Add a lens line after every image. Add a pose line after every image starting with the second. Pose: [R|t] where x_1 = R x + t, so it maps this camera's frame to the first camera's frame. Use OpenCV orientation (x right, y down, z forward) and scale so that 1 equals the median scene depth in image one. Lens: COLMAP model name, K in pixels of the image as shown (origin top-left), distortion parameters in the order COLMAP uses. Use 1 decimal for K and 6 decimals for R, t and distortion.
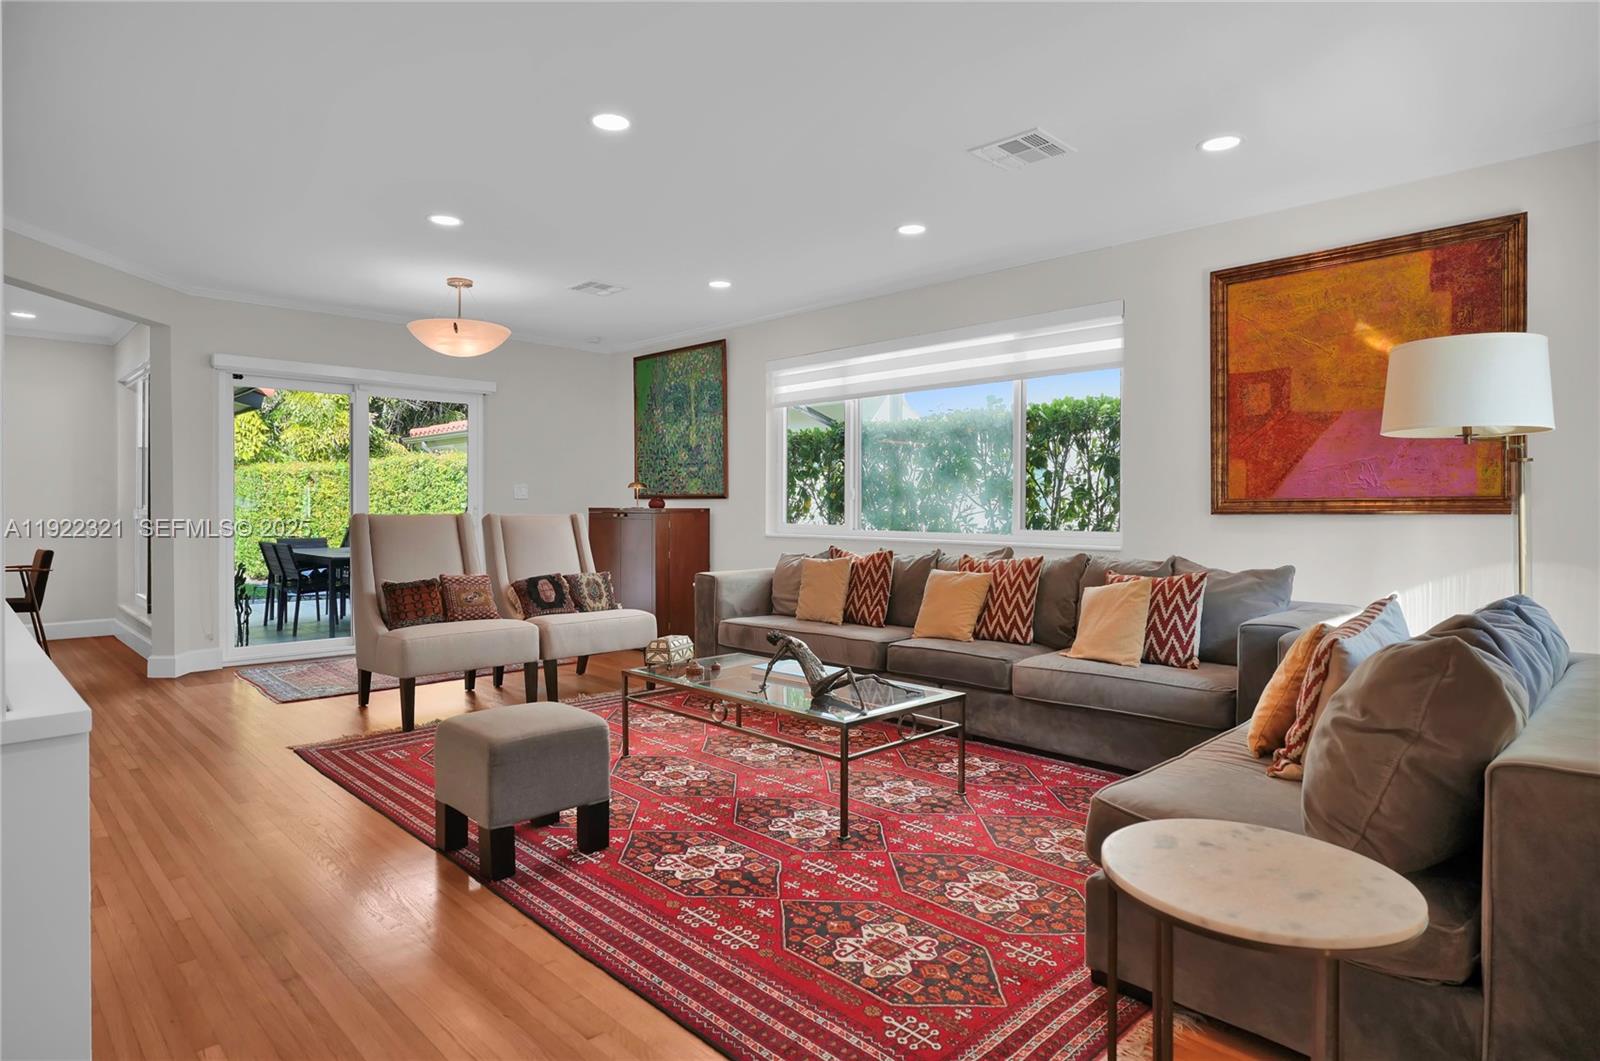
lens RADIAL K [[873.8, 0, 790.7], [0, 873.8, 519.7], [0, 0, 1]] dist [-0.000793, -0.000289]
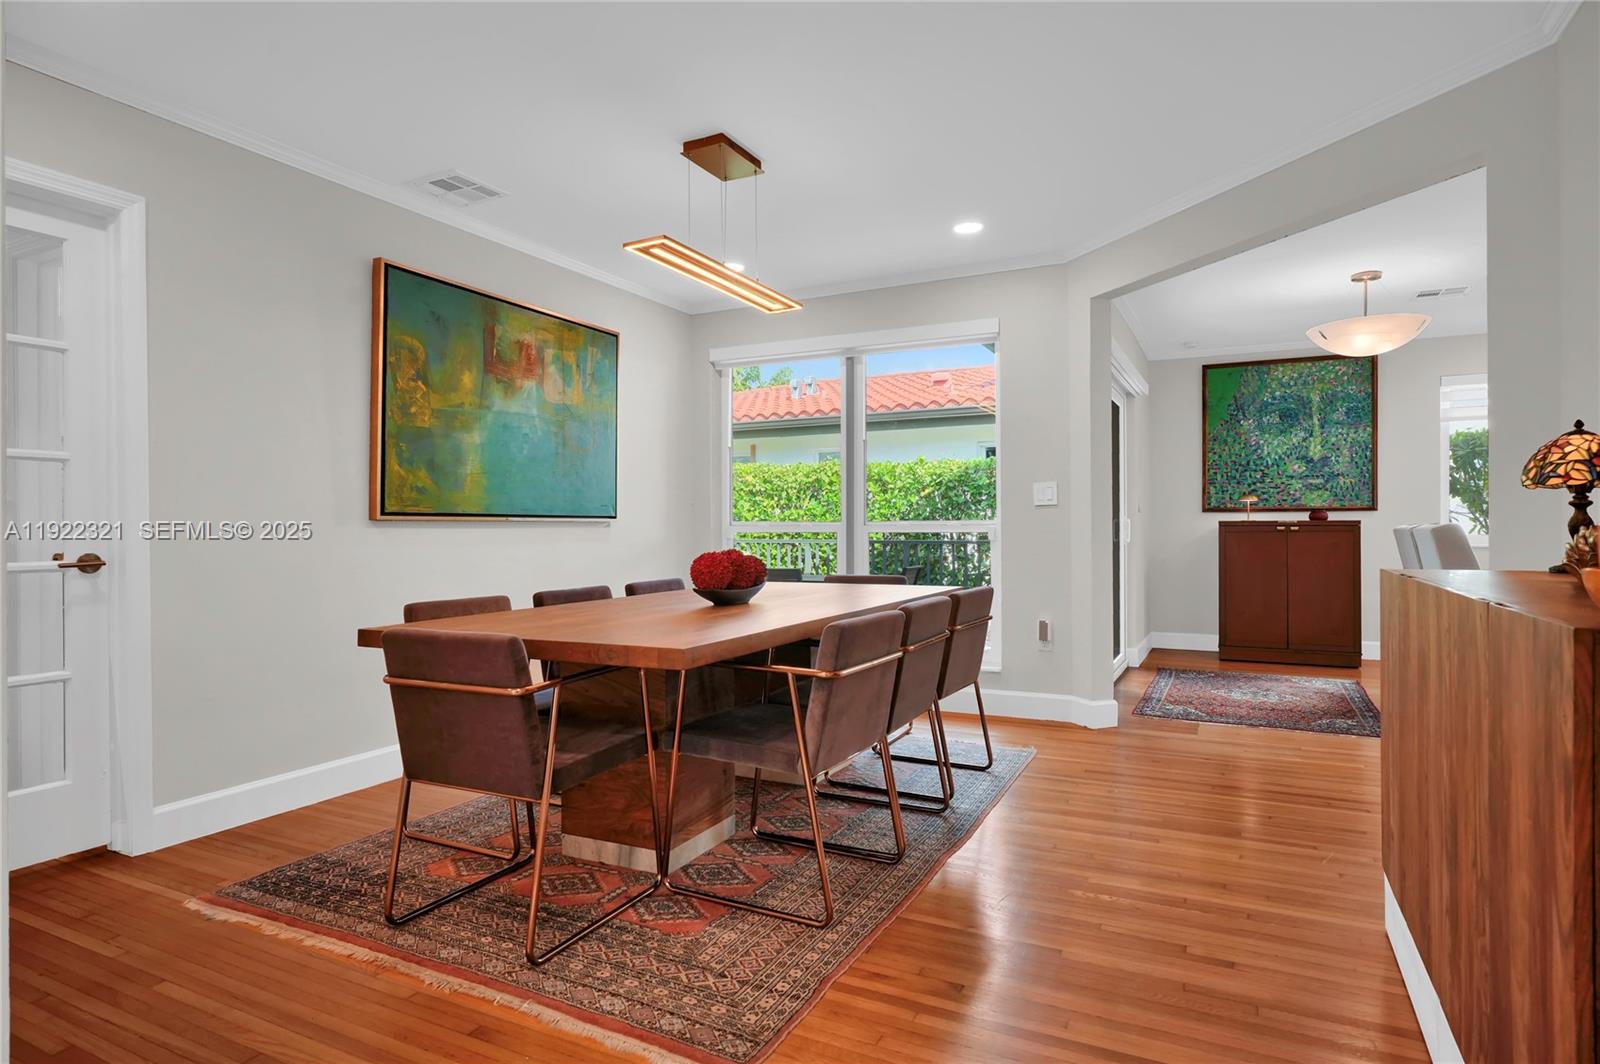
lens RADIAL K [[873.8, 0, 801.3], [0, 873.8, 526.4], [0, 0, 1]] dist [-0.000793, -0.000289]
pose [[0.934812, -0.006381, 0.355086, -1.044915], [0.014321, 0.999703, -0.019739, 0.004564], [-0.354854, 0.023537, 0.934625, 0.295090]]
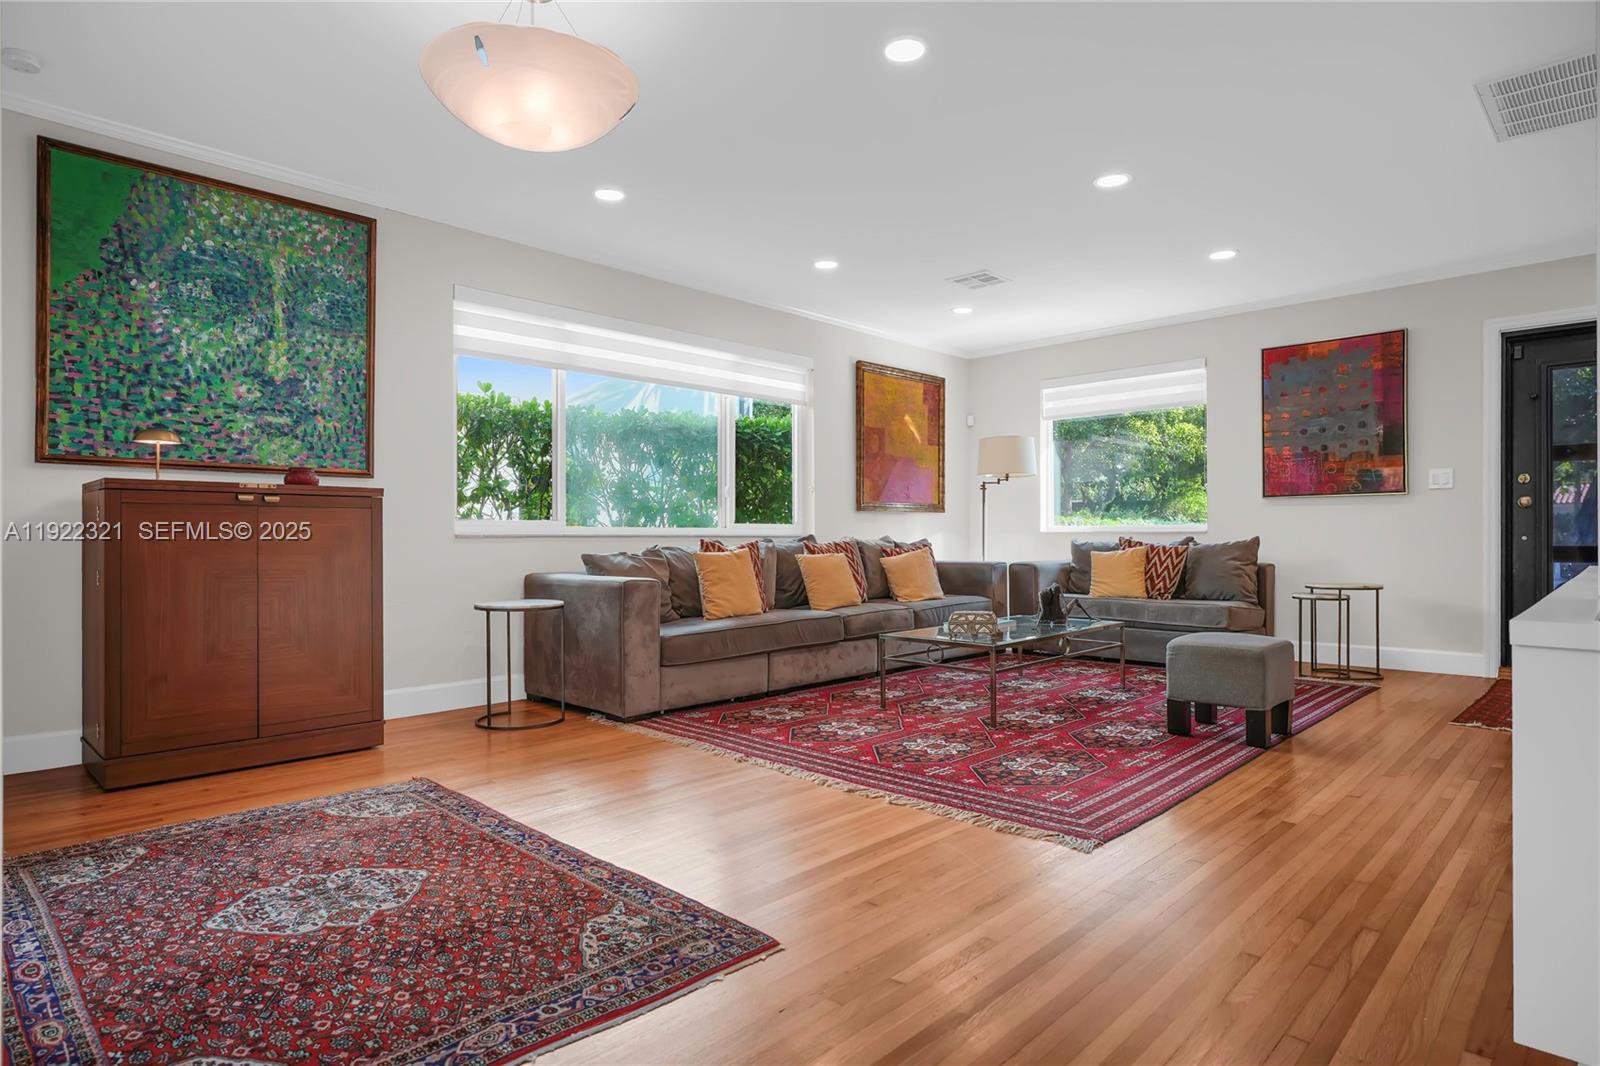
lens RADIAL K [[873.8, 0, 787.1], [0, 873.8, 531.4], [0, 0, 1]] dist [-0.000793, -0.000289]
pose [[-0.056163, -0.006186, 0.998402, -0.704828], [0.021131, 0.999749, 0.007383, 0.015746], [-0.998198, 0.021512, -0.056019, 0.739631]]
